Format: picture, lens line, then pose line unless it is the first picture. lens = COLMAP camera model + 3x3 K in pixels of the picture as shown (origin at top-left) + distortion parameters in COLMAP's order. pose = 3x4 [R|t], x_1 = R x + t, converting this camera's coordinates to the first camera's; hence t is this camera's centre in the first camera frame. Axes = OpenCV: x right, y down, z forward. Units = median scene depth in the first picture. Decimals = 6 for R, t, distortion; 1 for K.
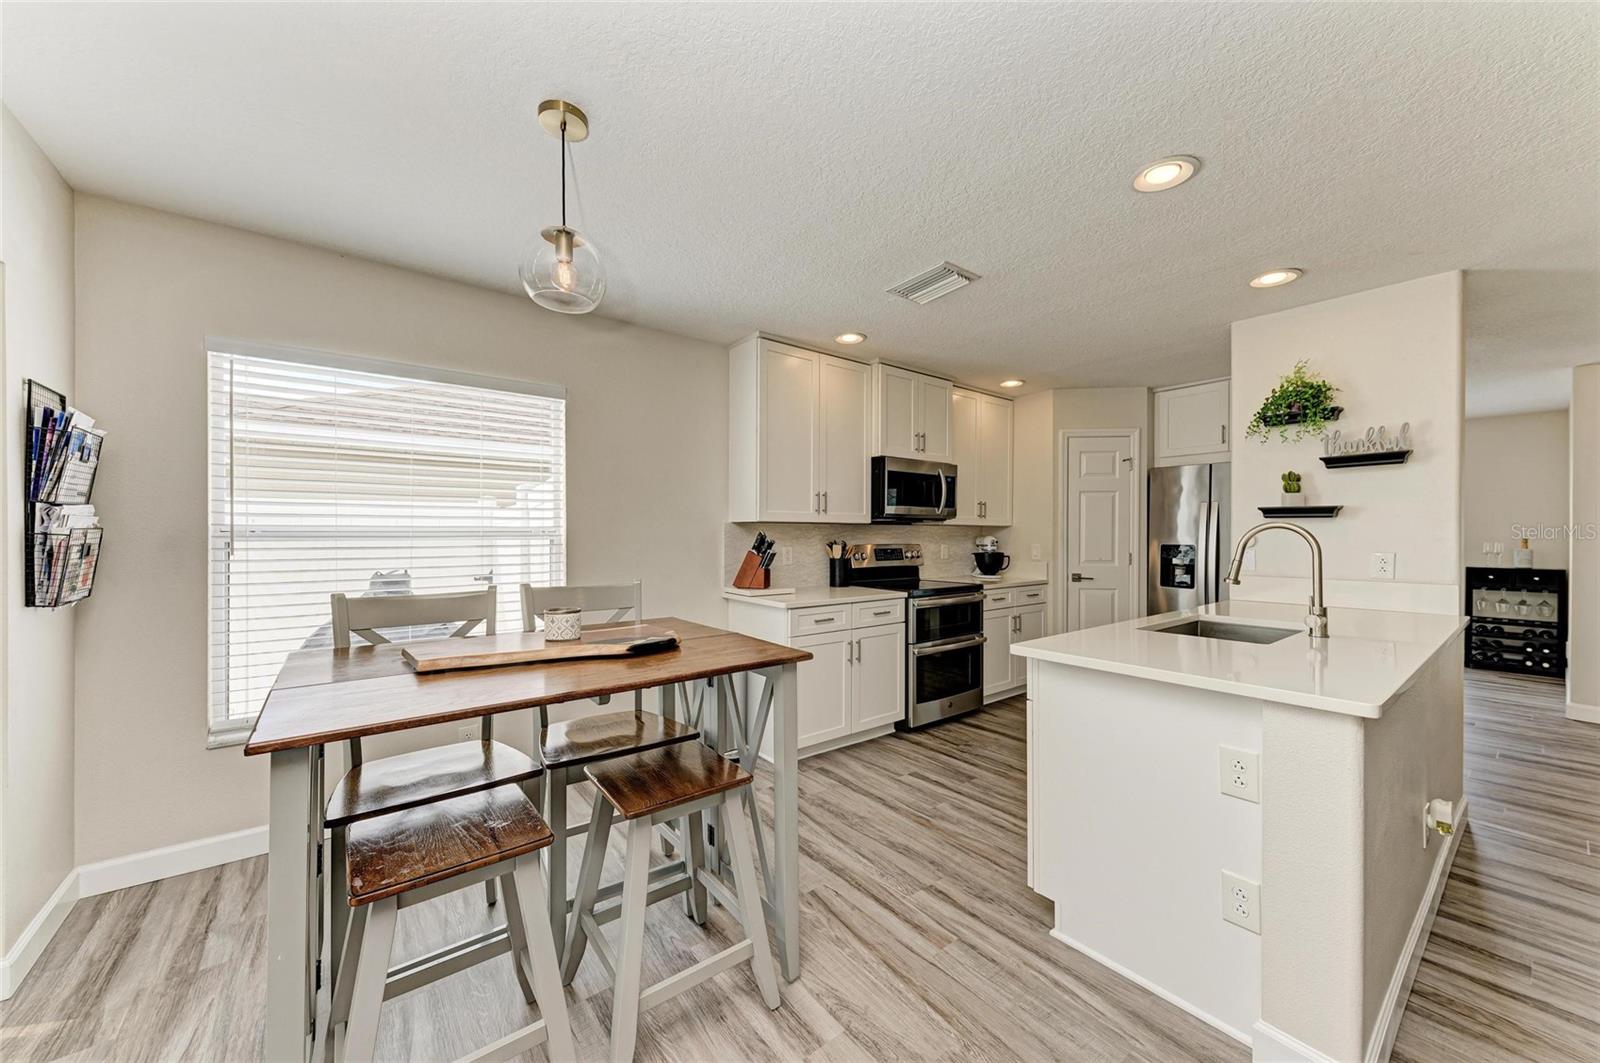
lens RADIAL K [[579.4, 0, 800.7], [0, 579.4, 535.9], [0, 0, 1]] dist [0.015078, -0.005251]
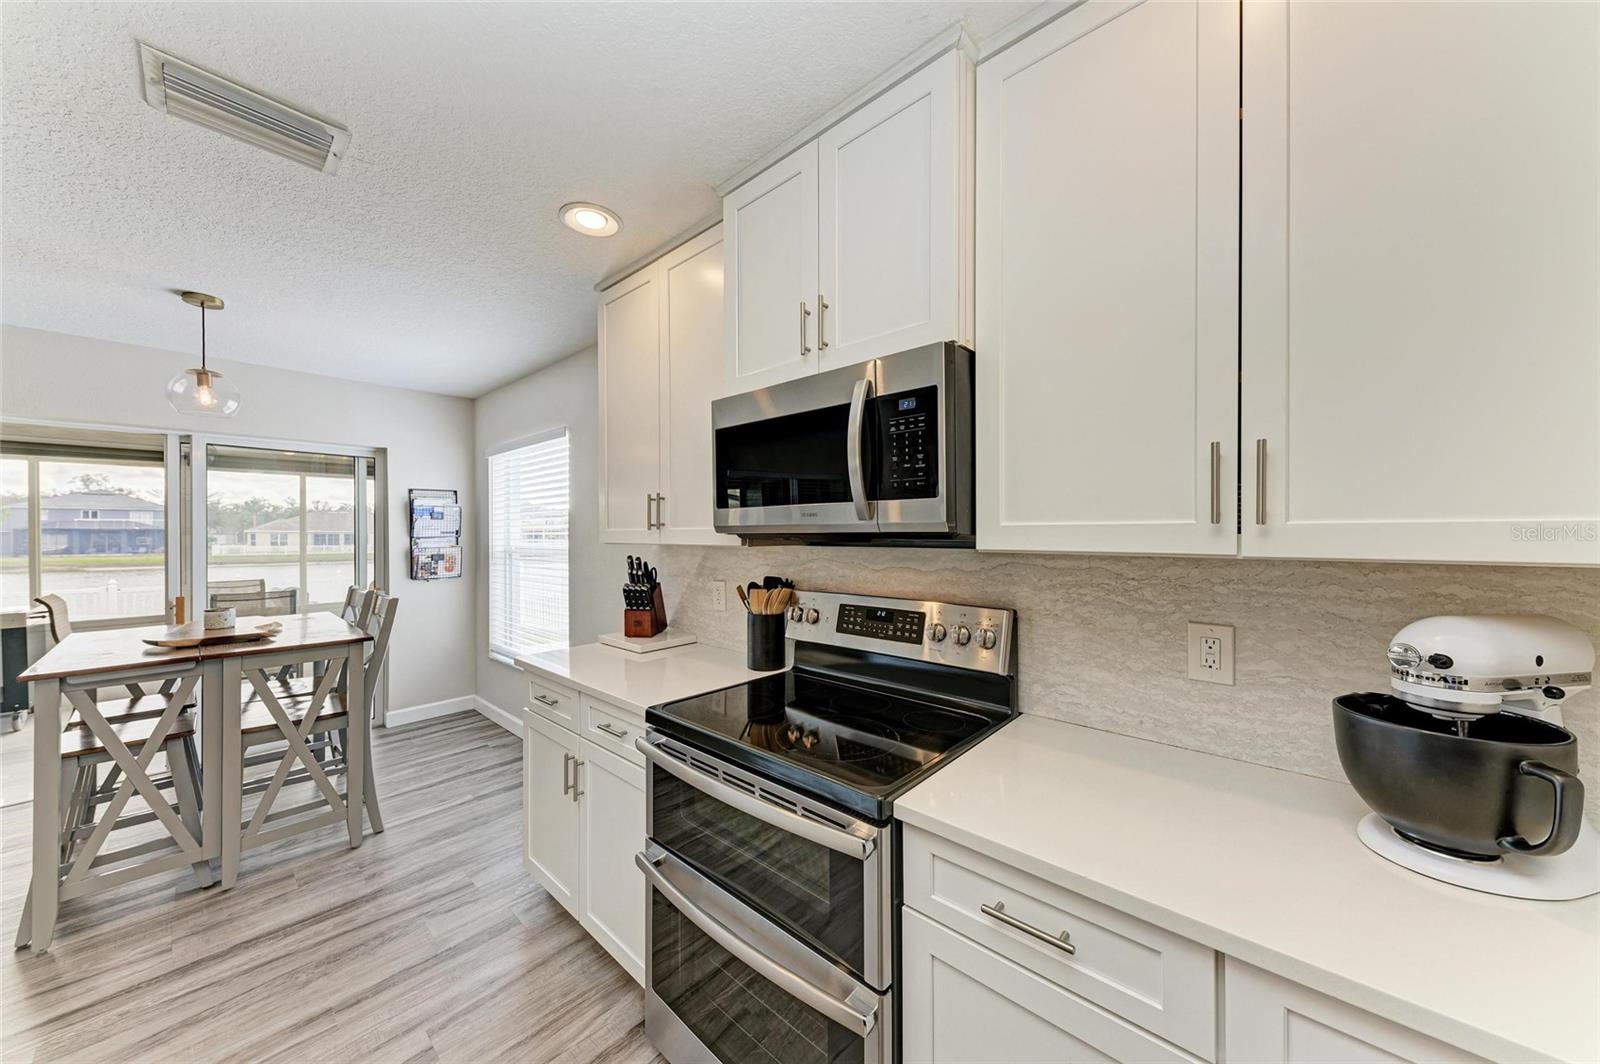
lens RADIAL K [[545.0, 0, 801.7], [0, 545.0, 535.7], [0, 0, 1]] dist [0.015941, -0.005326]
pose [[0.178086, 0.003098, -0.984010, 0.610290], [-0.001387, 0.999995, 0.002898, -0.034804], [0.984014, 0.000849, 0.178089, 1.047066]]
